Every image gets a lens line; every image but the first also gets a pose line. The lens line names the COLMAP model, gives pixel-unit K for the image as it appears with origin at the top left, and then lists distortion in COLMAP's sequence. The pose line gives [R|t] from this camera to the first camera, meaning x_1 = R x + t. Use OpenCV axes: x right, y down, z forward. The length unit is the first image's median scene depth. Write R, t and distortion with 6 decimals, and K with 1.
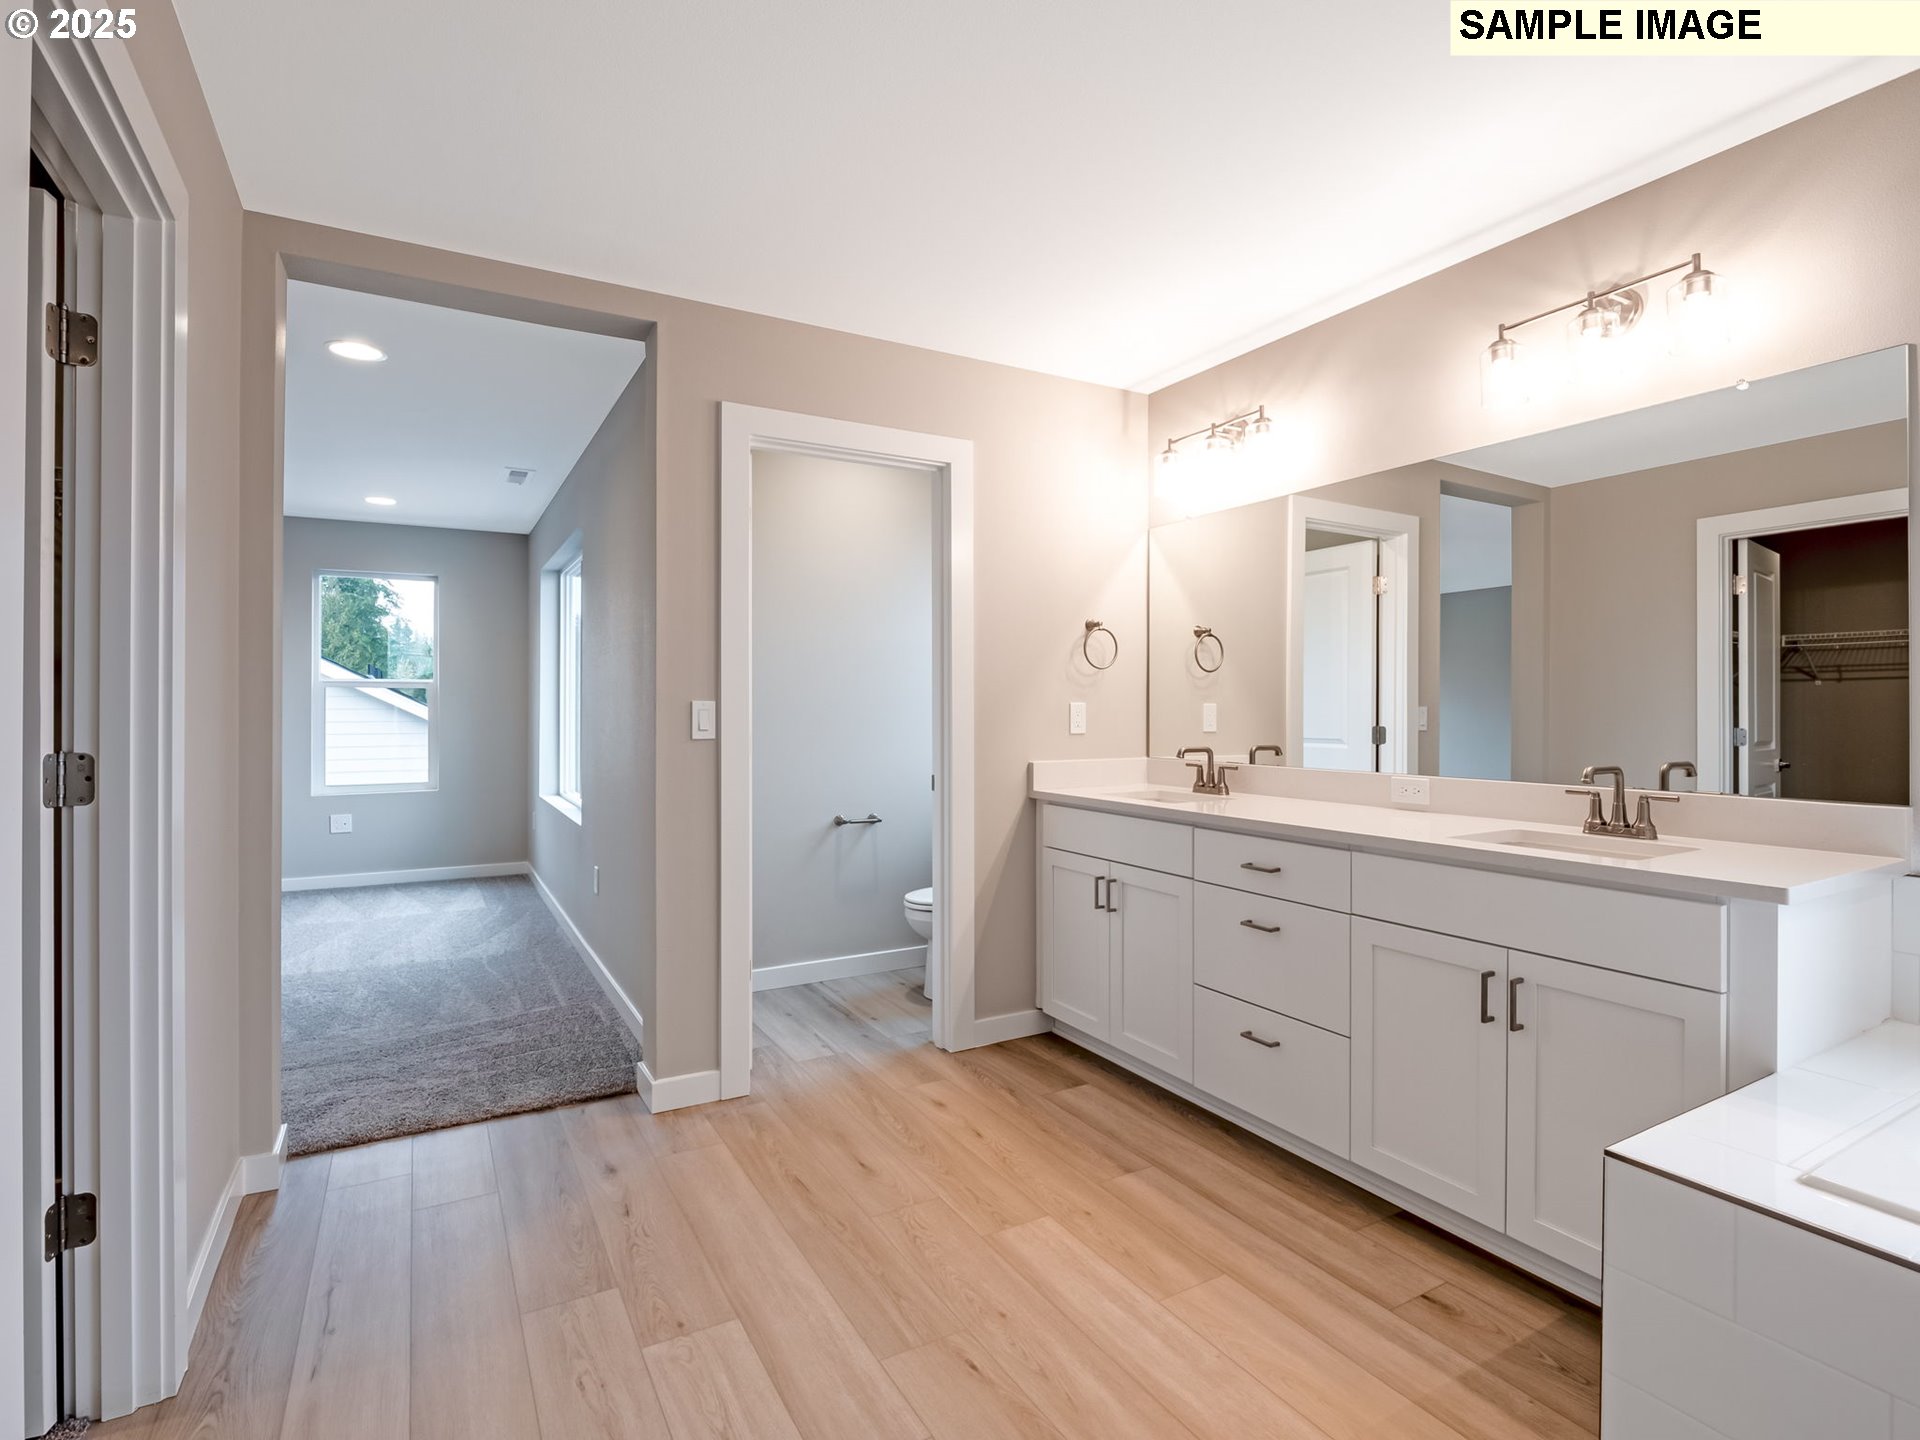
lens RADIAL K [[955.8, 0, 936.1], [0, 955.8, 718.7], [0, 0, 1]] dist [0.003244, 0.001835]
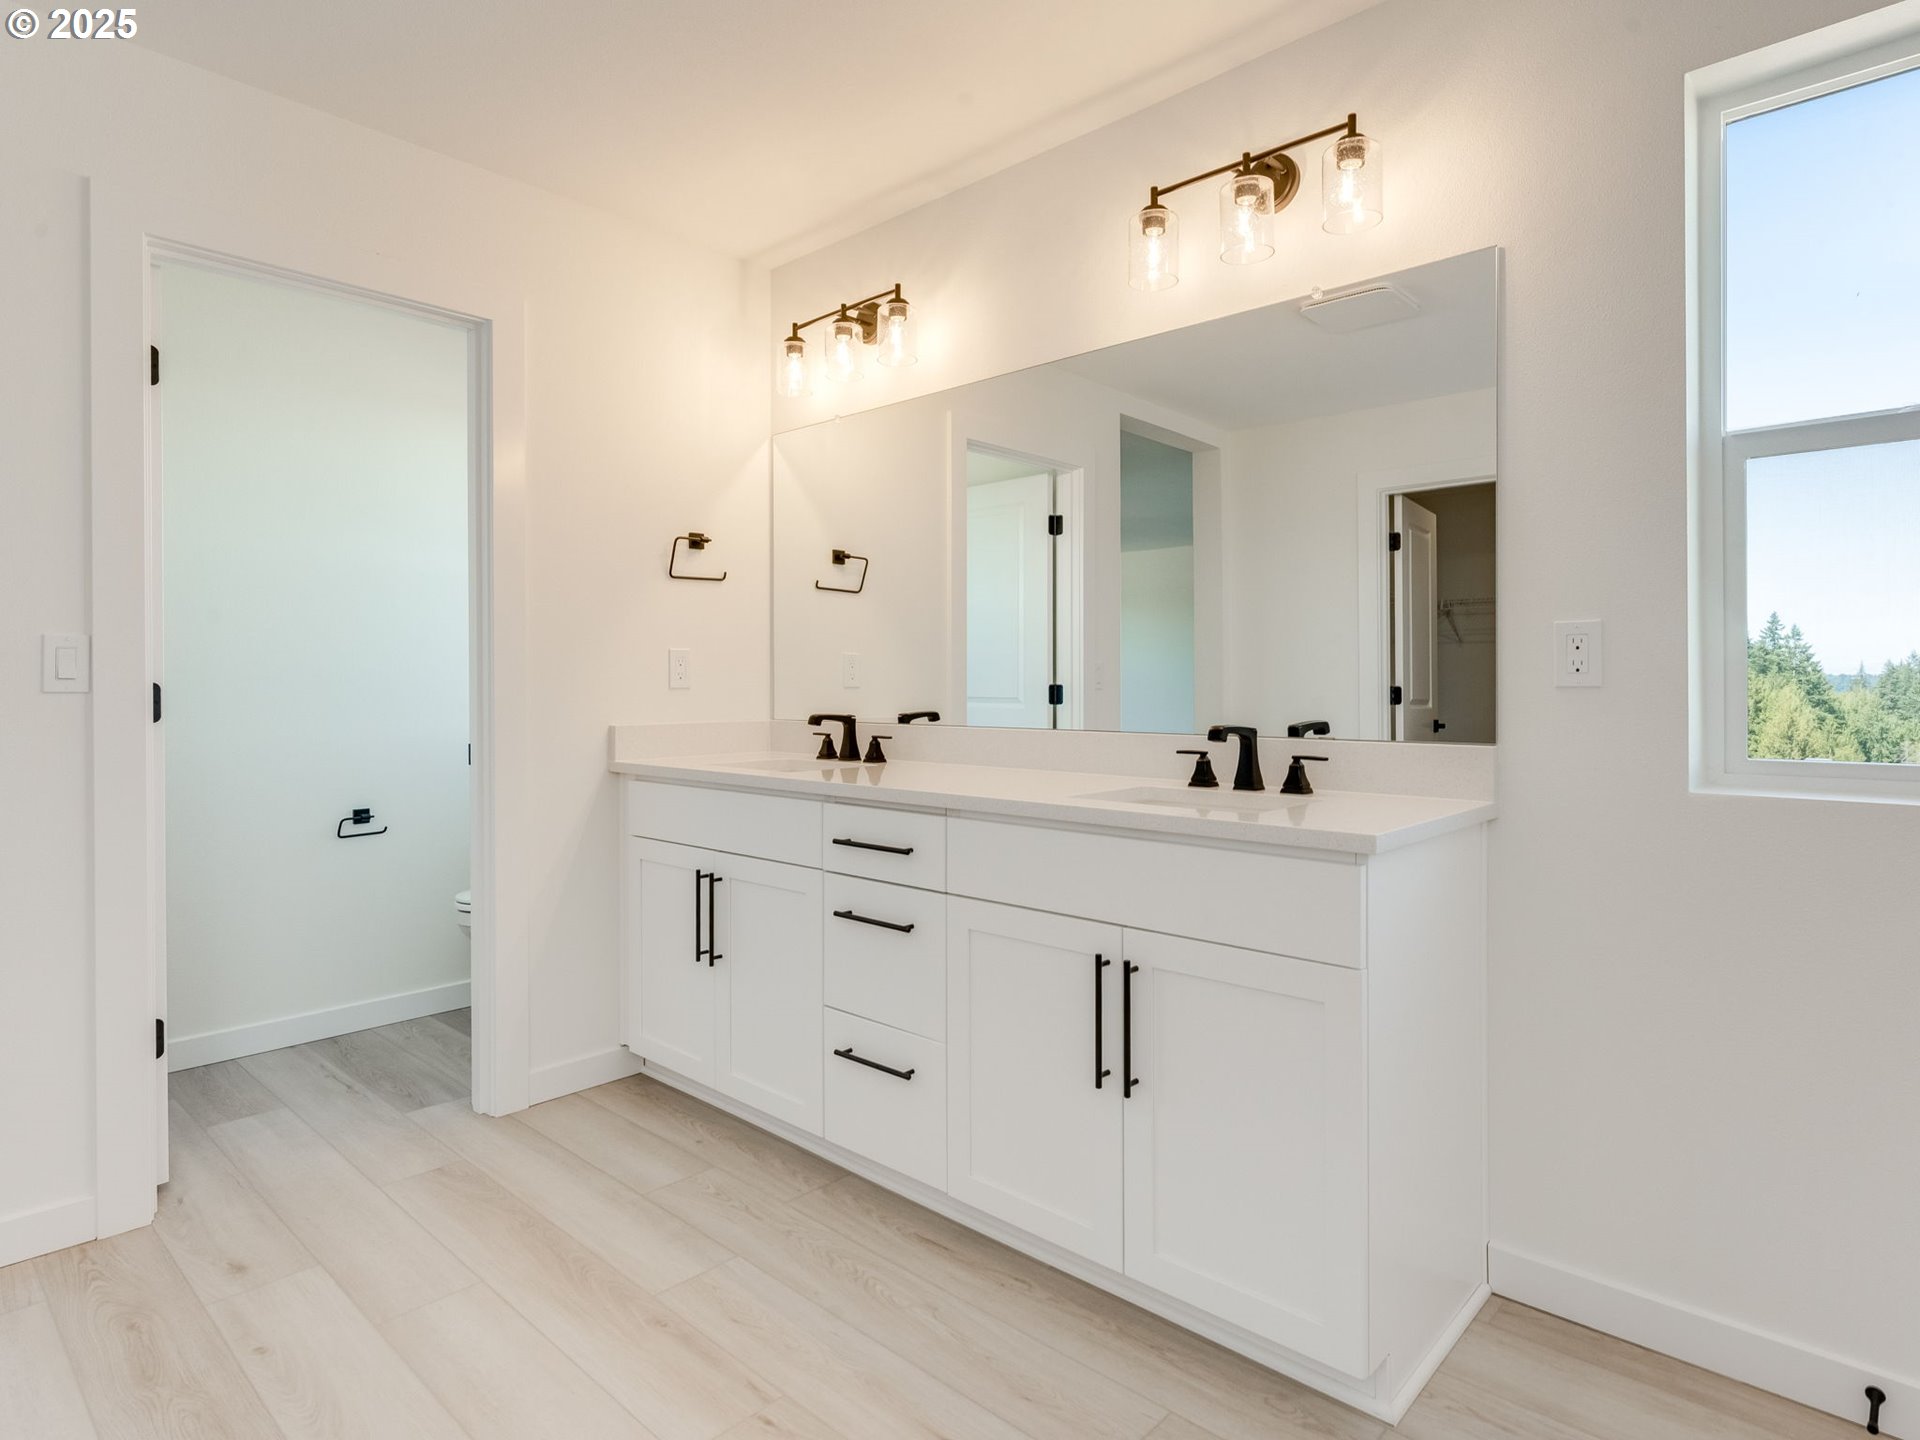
lens RADIAL K [[955.8, 0, 936.1], [0, 955.8, 718.7], [0, 0, 1]] dist [0.003244, 0.001835]
pose [[0.971412, -0.012286, 0.237082, 0.170290], [0.009637, 0.999878, 0.012331, 0.032812], [-0.237204, -0.009694, 0.971411, 0.192625]]
